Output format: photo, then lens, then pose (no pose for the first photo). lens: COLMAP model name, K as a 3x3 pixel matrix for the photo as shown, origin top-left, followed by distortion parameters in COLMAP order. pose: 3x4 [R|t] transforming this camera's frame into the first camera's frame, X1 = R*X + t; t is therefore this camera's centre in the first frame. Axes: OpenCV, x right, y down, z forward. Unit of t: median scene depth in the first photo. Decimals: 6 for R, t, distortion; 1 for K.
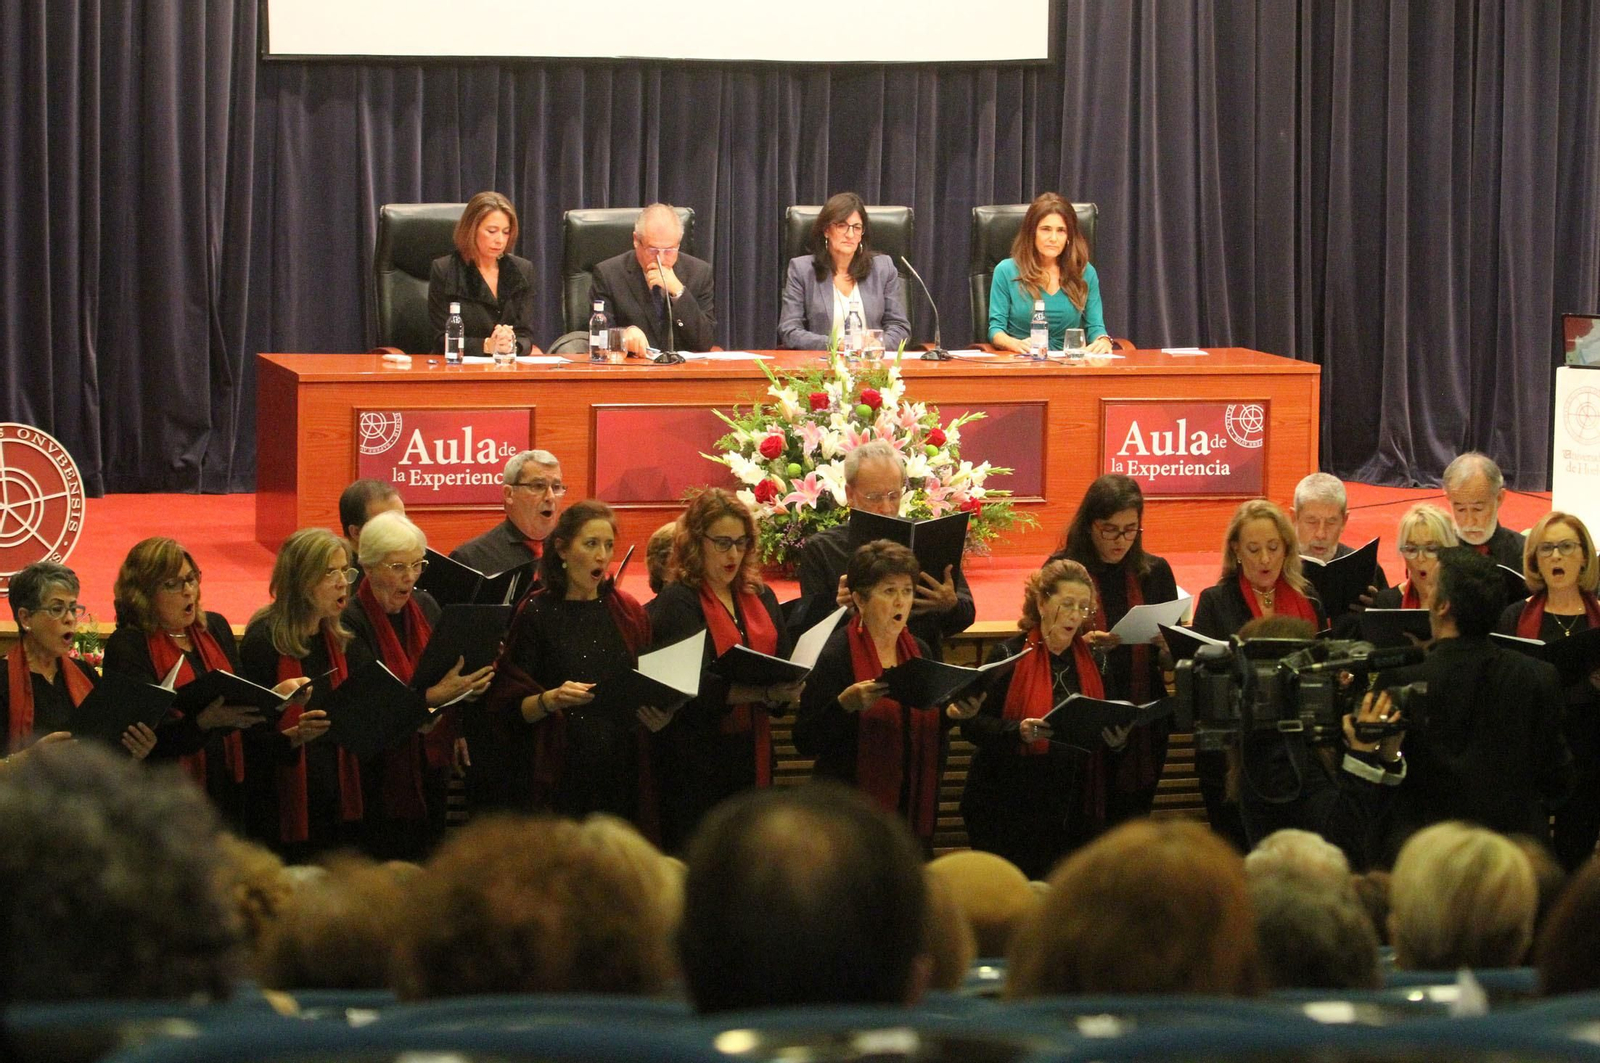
lens RADIAL K [[5889.5, 0, 800.0], [0, 5889.5, 531.5], [0, 0, 1]] dist [-0.134909, -2.004875]
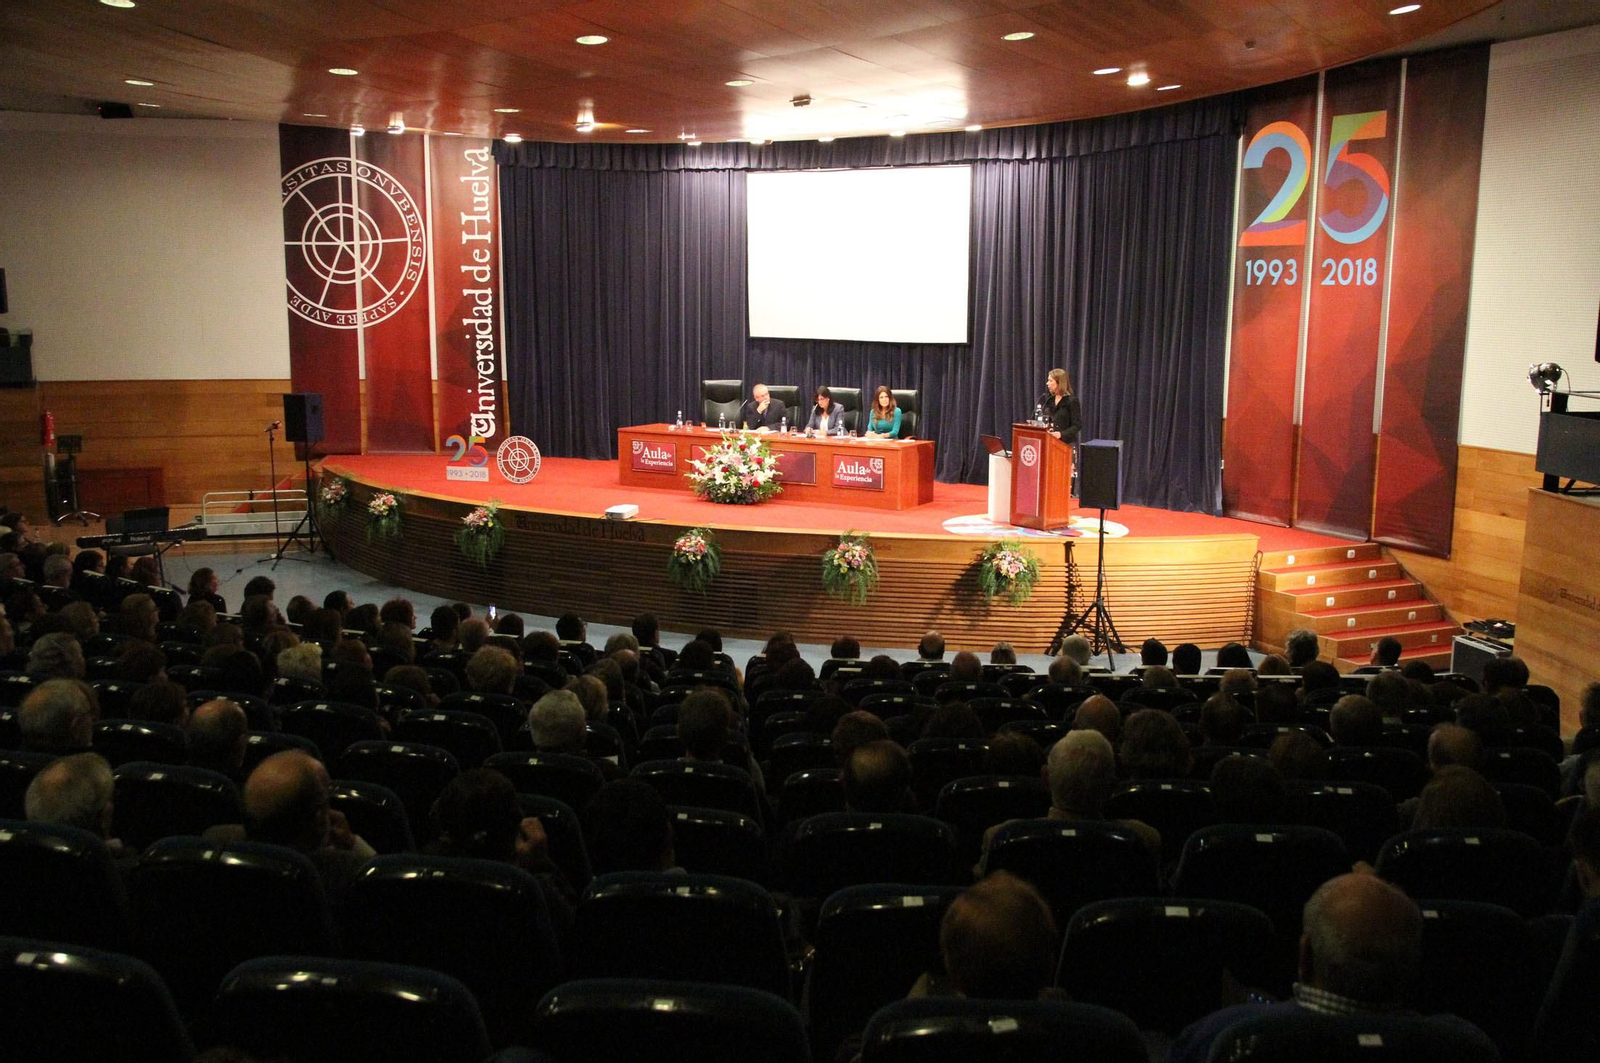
lens RADIAL K [[1503.7, 0, 806.6], [0, 1503.7, 560.5], [0, 0, 1]] dist [-0.064956, 0.013777]
pose [[0.691944, 0.119124, -0.712056, 0.600137], [-0.077084, 0.992845, 0.091191, -0.037206], [0.717824, -0.008211, 0.696176, 0.446234]]
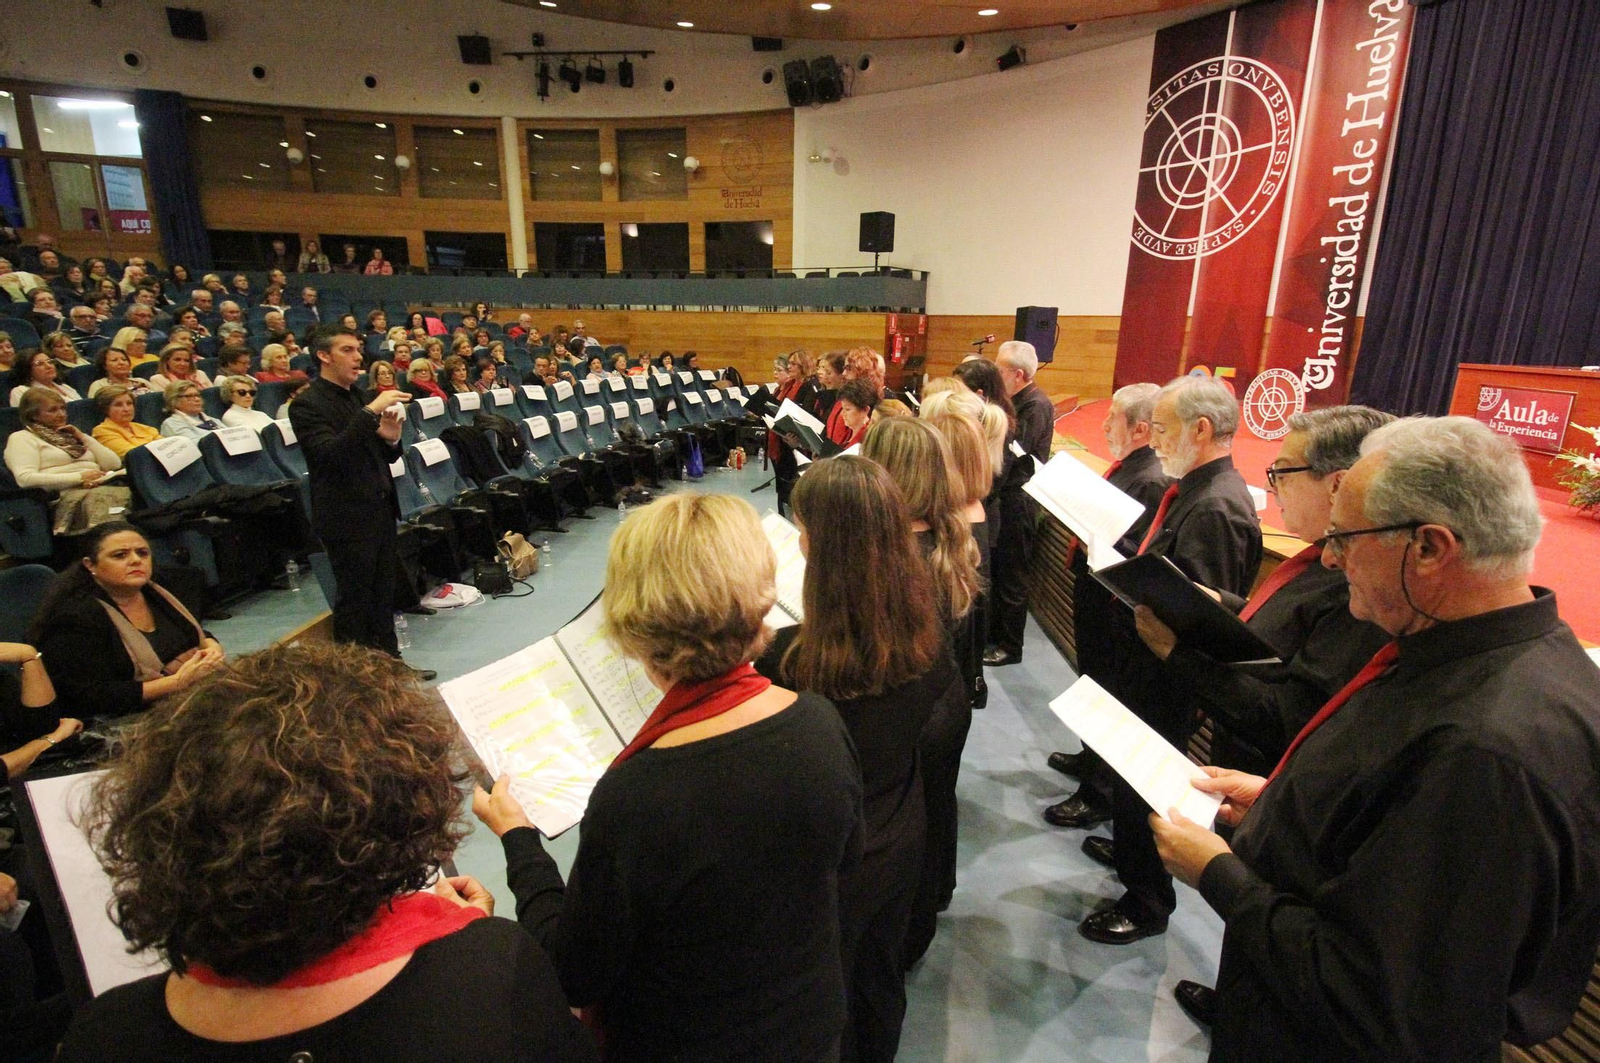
lens RADIAL K [[759.3, 0, 800.0], [0, 759.3, 531.5], [0, 0, 1]] dist [0.002951, -0.013198]
pose [[-0.272459, 0.228680, -0.934597, 0.212239], [-0.131250, 0.953433, 0.271551, -0.012563], [0.953173, 0.196652, -0.229757, 0.825647]]
